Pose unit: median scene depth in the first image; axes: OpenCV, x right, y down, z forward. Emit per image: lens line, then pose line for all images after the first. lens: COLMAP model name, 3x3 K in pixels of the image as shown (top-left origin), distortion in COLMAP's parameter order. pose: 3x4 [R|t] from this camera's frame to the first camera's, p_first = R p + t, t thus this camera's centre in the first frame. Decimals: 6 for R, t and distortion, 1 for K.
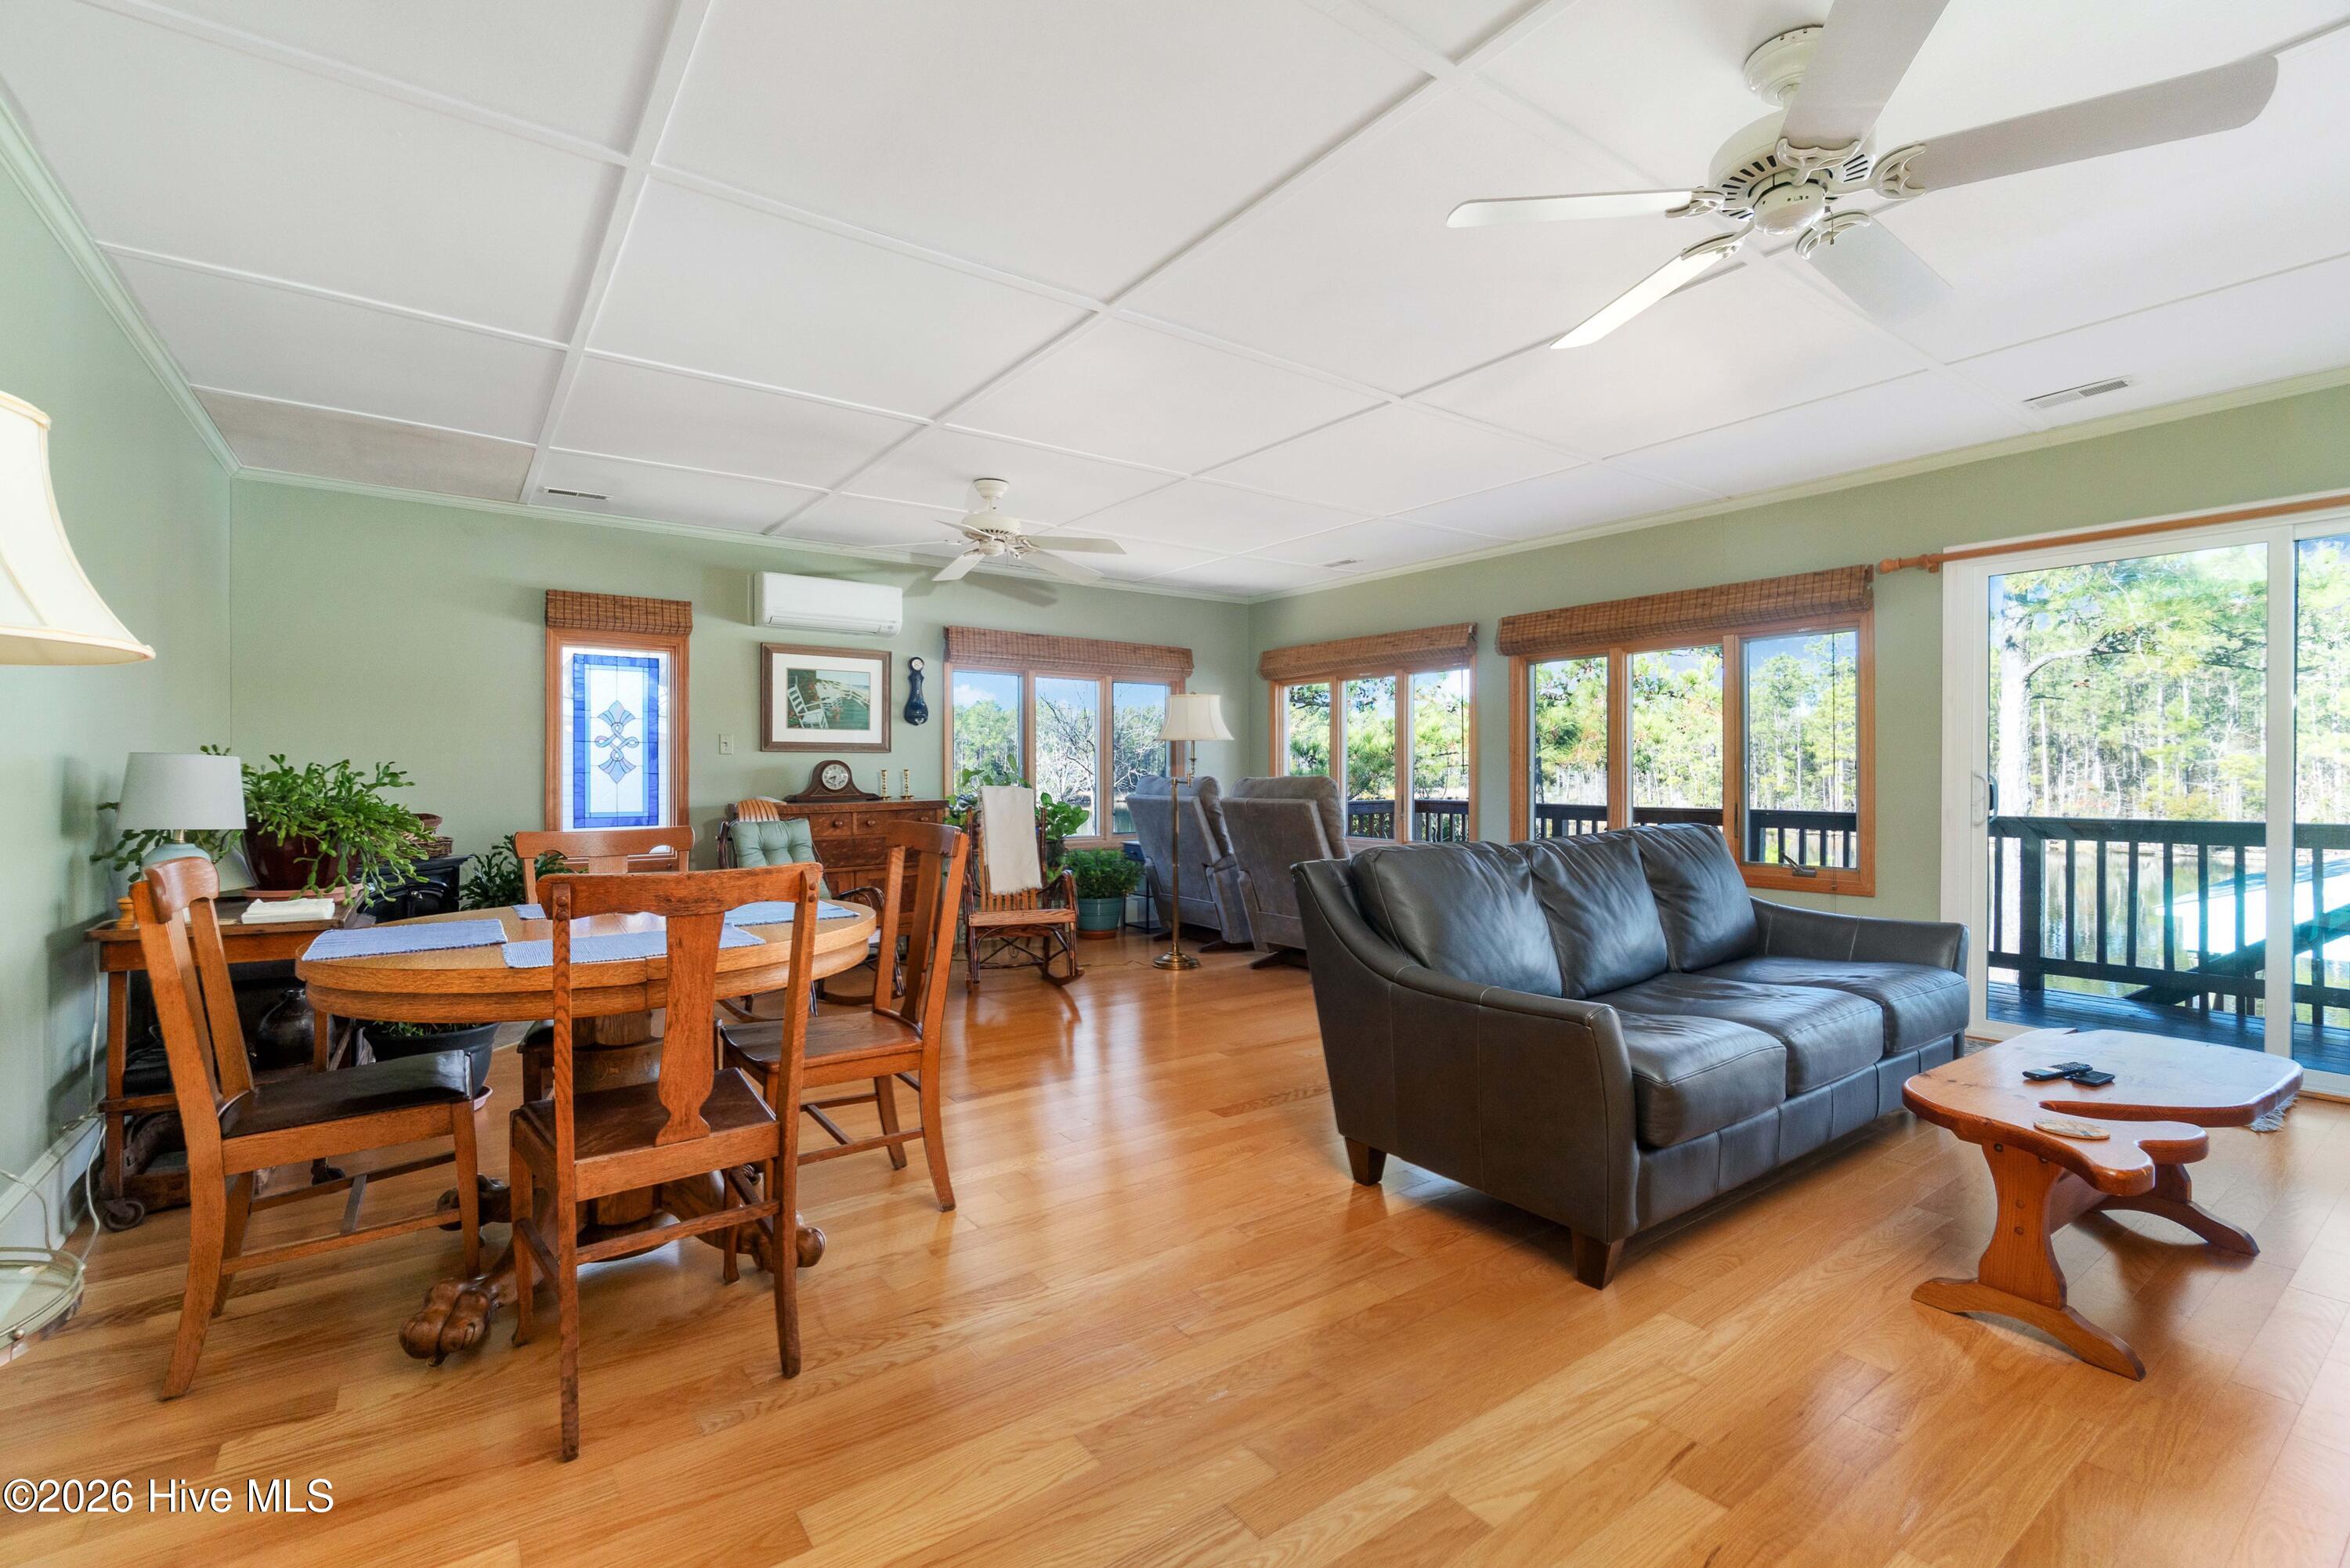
lens RADIAL K [[1044.7, 0, 1169.0], [0, 1044.7, 777.5], [0, 0, 1]] dist [0.001275, 0.000225]
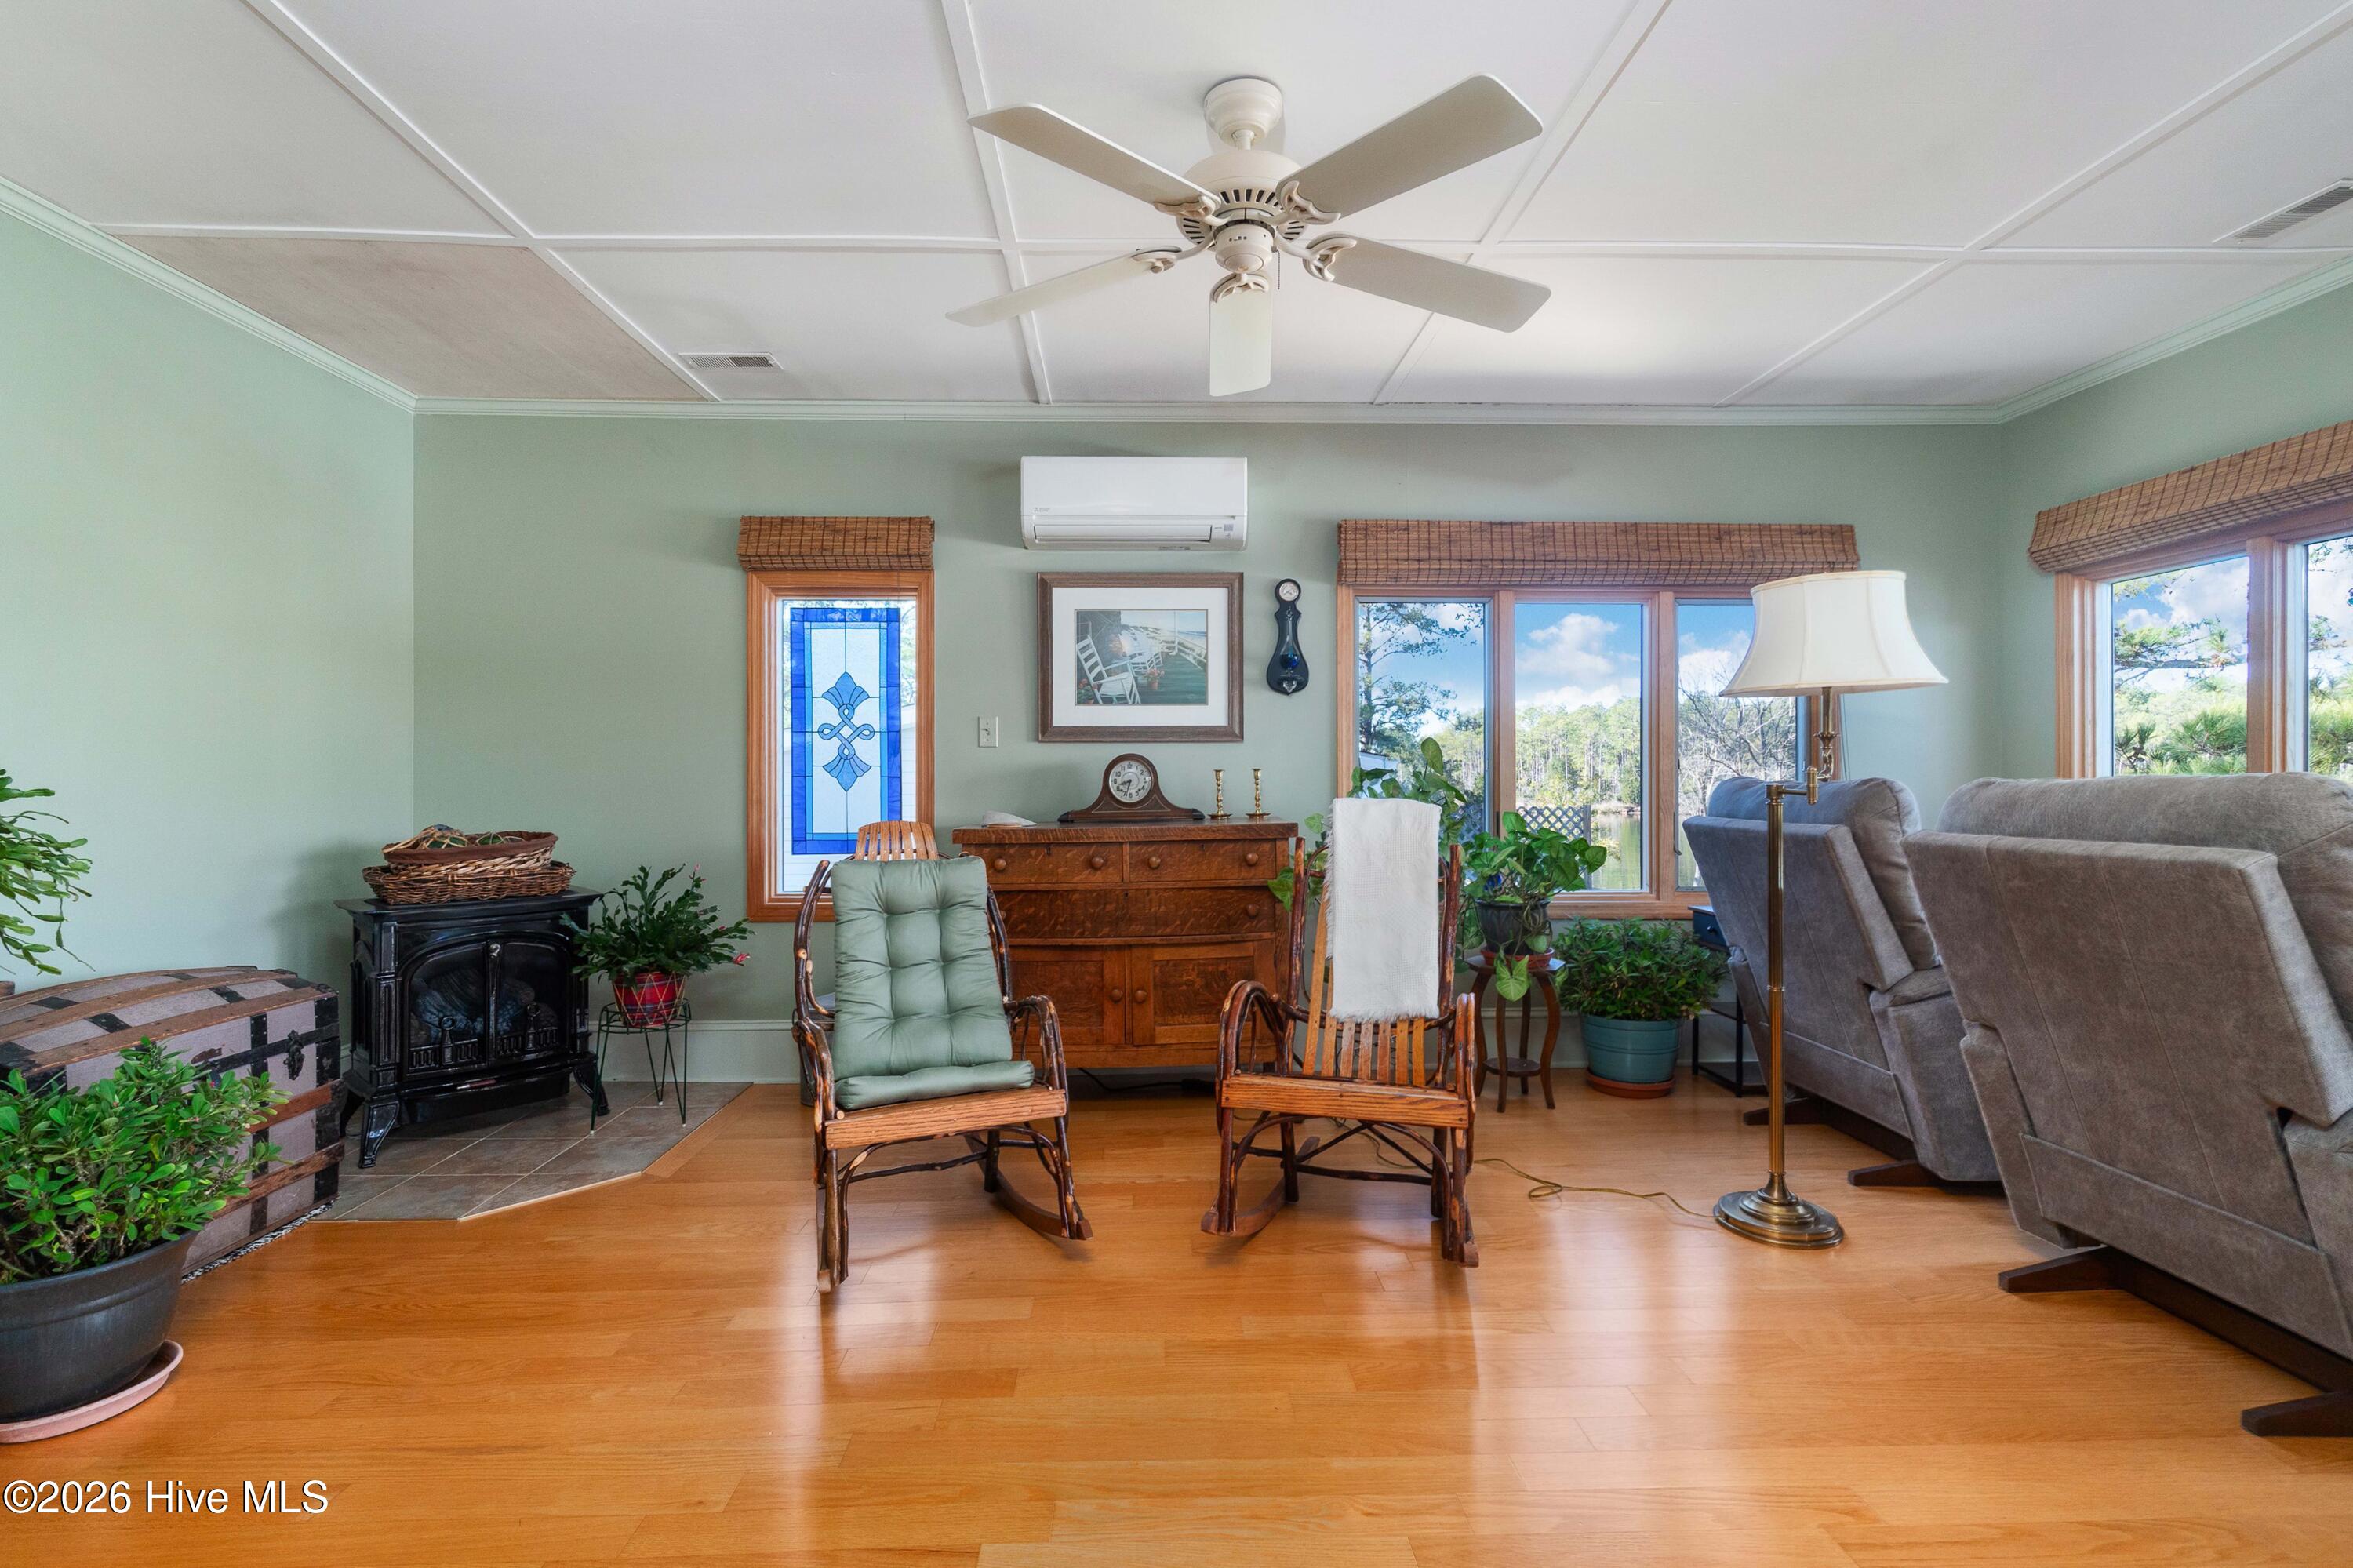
lens RADIAL K [[1070.1, 0, 1163.3], [0, 1070.1, 783.2], [0, 0, 1]] dist [0.003017, 0.000395]
pose [[0.831390, -0.001906, -0.555686, 0.040154], [0.001009, 0.999998, -0.001919, 0.001675], [0.555689, 0.001034, 0.831390, 0.489111]]
